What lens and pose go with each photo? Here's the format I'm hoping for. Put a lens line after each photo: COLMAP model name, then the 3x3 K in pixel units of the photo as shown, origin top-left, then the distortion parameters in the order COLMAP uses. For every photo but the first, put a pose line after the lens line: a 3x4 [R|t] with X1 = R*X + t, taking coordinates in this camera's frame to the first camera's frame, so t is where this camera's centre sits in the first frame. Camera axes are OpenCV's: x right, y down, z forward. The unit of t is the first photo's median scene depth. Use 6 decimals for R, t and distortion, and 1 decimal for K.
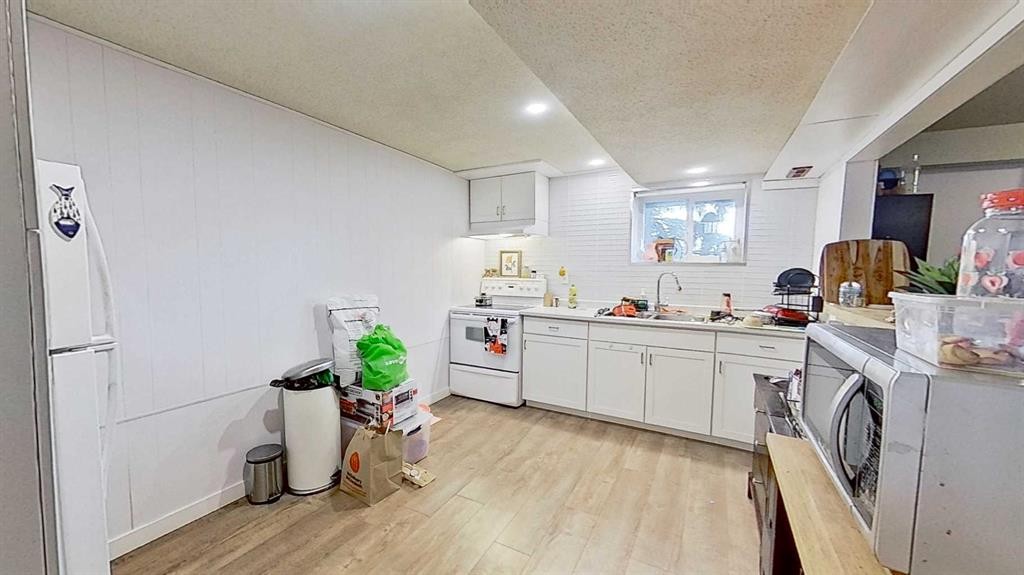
lens RADIAL K [[385.6, 0, 512.0], [0, 385.6, 287.5], [0, 0, 1]] dist [0.015136, 0.000112]
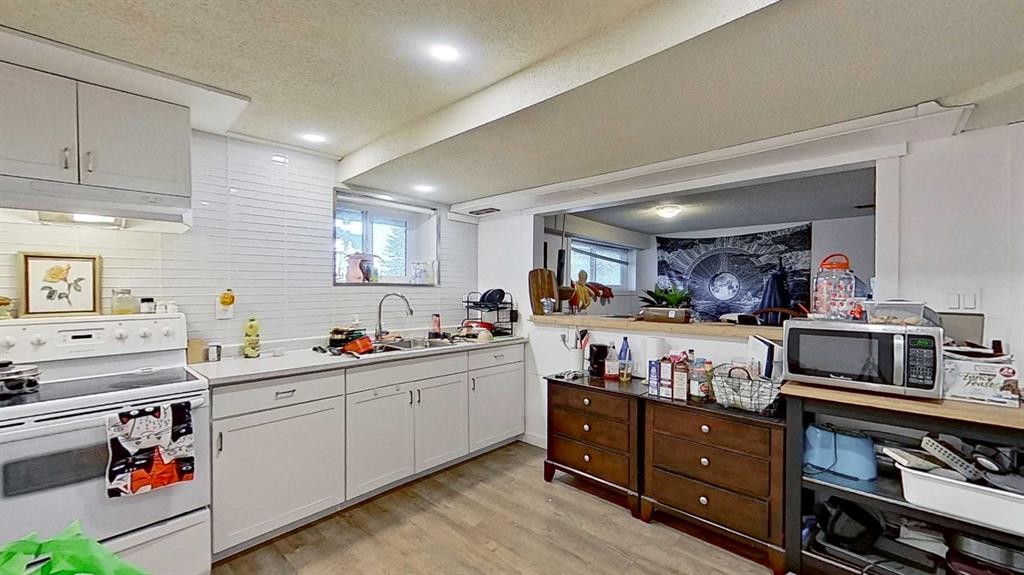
lens RADIAL K [[396.7, 0, 512.0], [0, 396.7, 287.5], [0, 0, 1]] dist [0.001259, 0.000180]
pose [[0.256345, -0.007005, 0.966560, -0.373913], [0.058934, 0.998227, -0.008395, -0.029286], [-0.964787, 0.059115, 0.256303, 0.480908]]
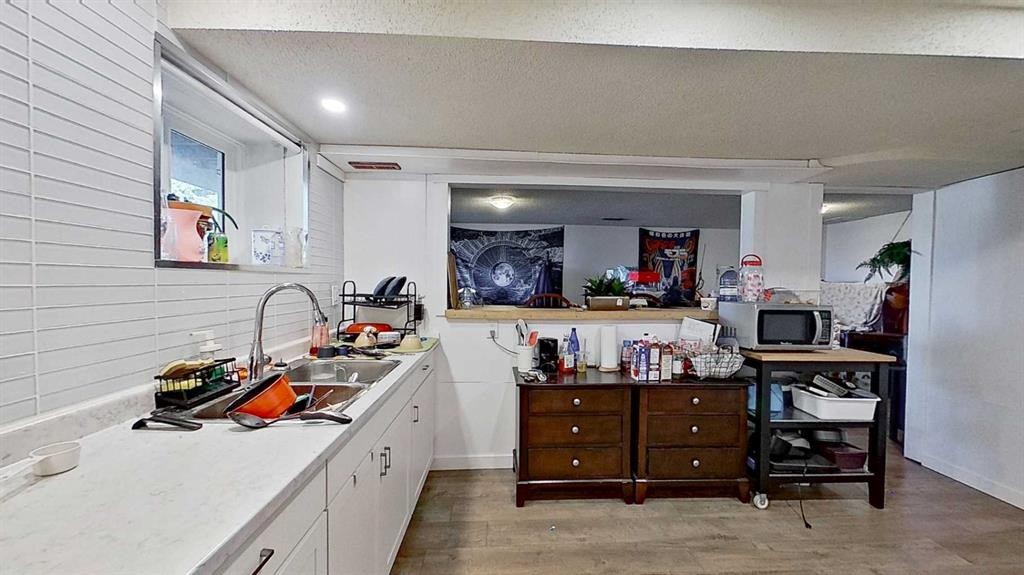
lens RADIAL K [[385.6, 0, 512.0], [0, 385.6, 287.5], [0, 0, 1]] dist [0.015136, 0.000112]
pose [[-0.513805, -0.039535, 0.856996, -0.137959], [0.035767, 0.997082, 0.067442, -0.056275], [-0.857161, 0.065305, -0.510892, 0.946073]]
